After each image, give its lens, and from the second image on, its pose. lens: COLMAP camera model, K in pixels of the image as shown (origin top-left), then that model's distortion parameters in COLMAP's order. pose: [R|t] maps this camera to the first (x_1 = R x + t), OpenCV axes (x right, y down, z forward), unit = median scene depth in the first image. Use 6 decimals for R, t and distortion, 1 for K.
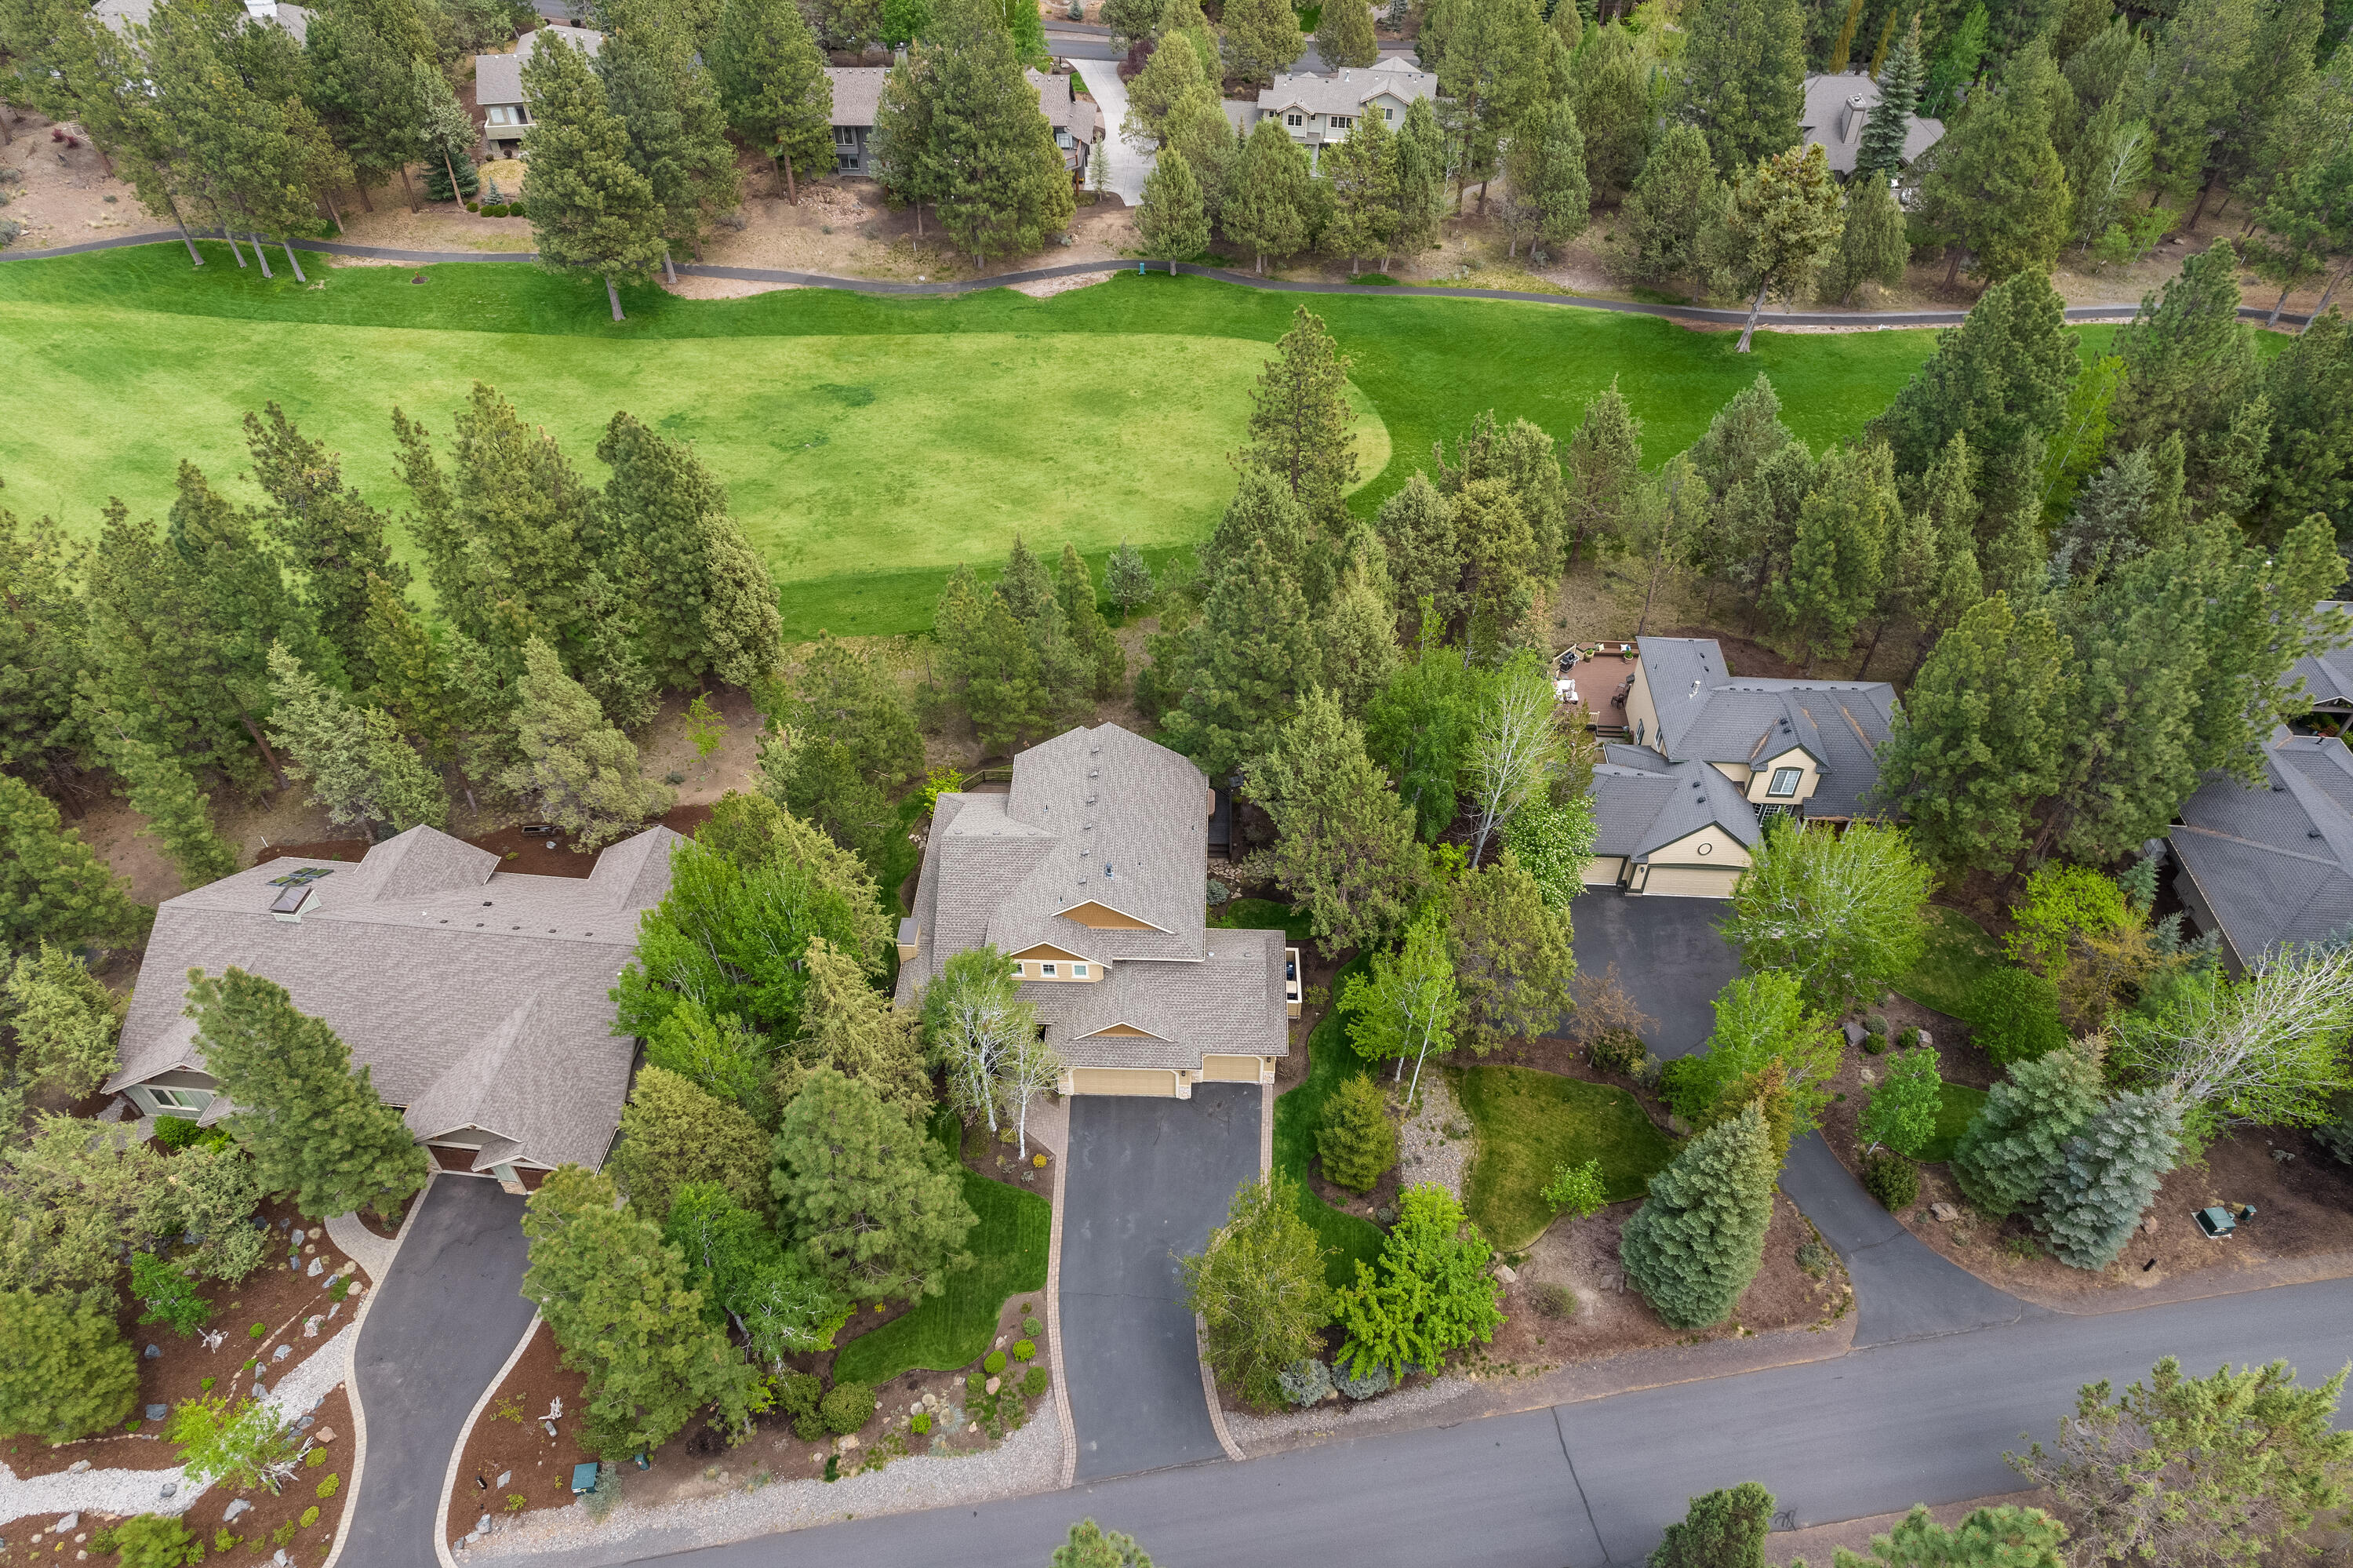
lens RADIAL K [[1459.3, 0, 1190.4], [0, 1459.3, 708.2], [0, 0, 1]] dist [-0.062679, 0.071685]
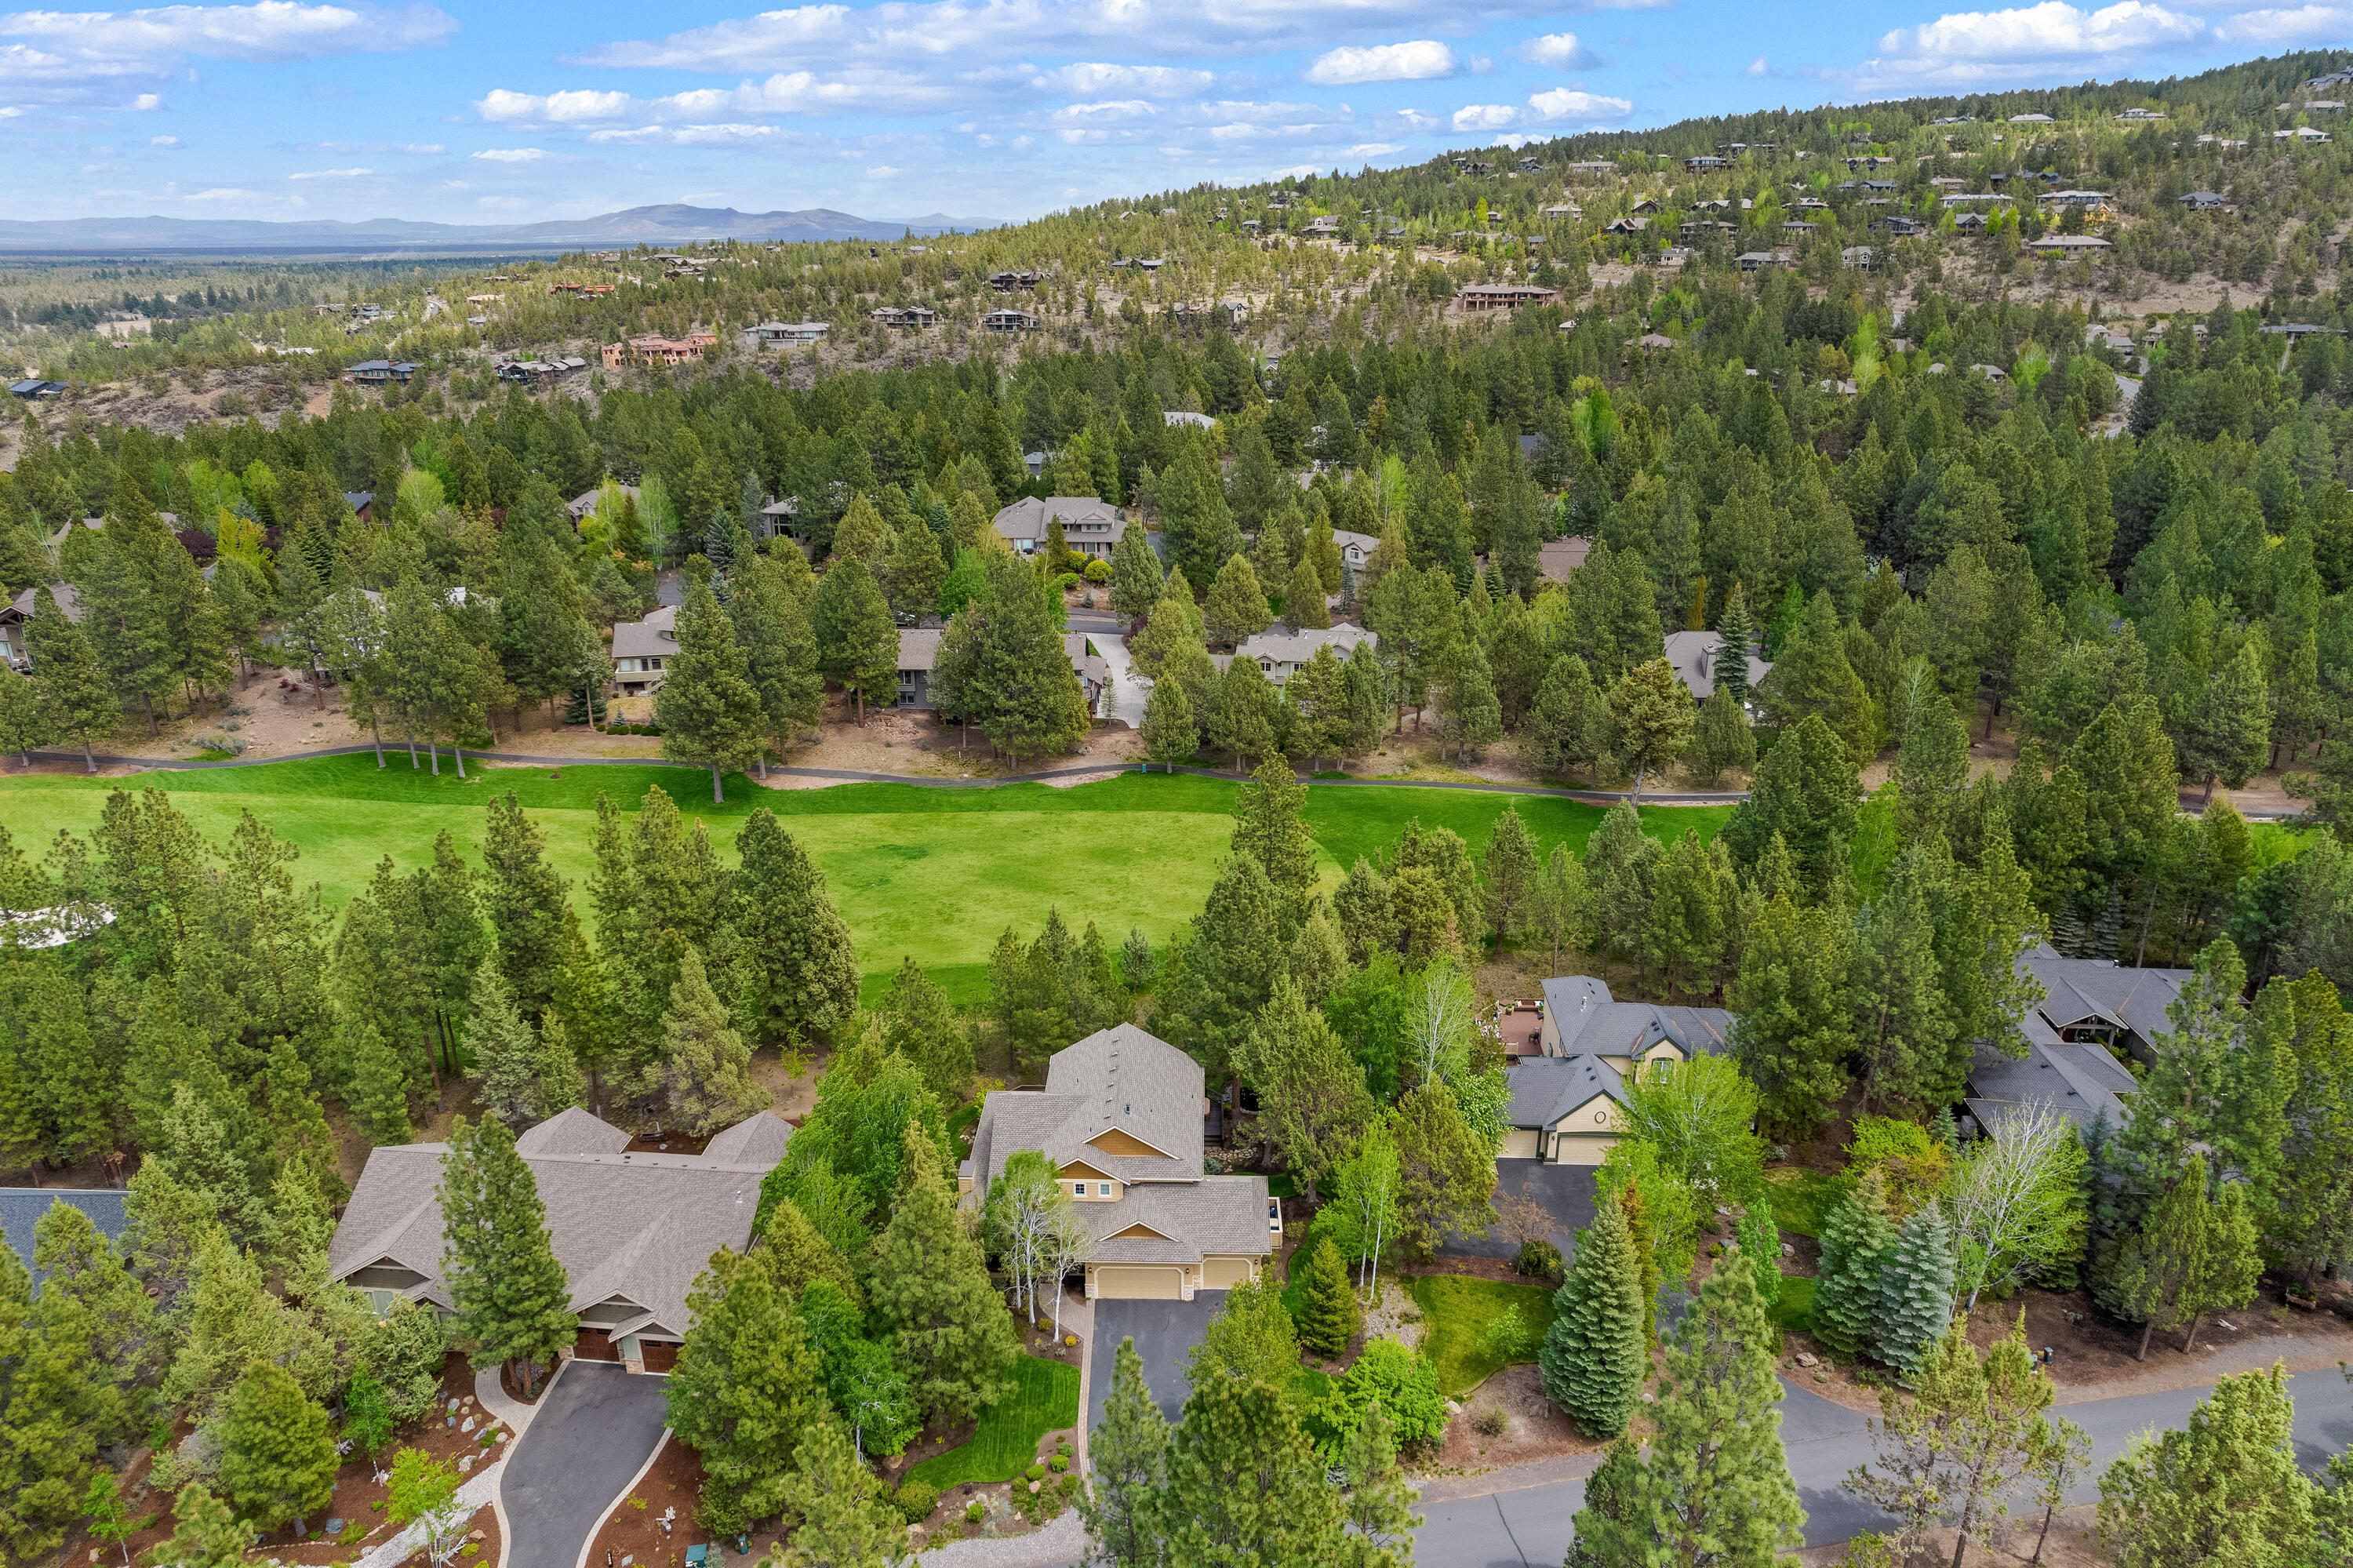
lens RADIAL K [[1459.3, 0, 1190.4], [0, 1459.3, 708.2], [0, 0, 1]] dist [-0.062679, 0.071685]
pose [[0.999939, -0.005480, 0.009559, -0.008858], [0.008859, 0.915746, -0.401661, 0.238205], [-0.006553, 0.401721, 0.915739, -0.251212]]
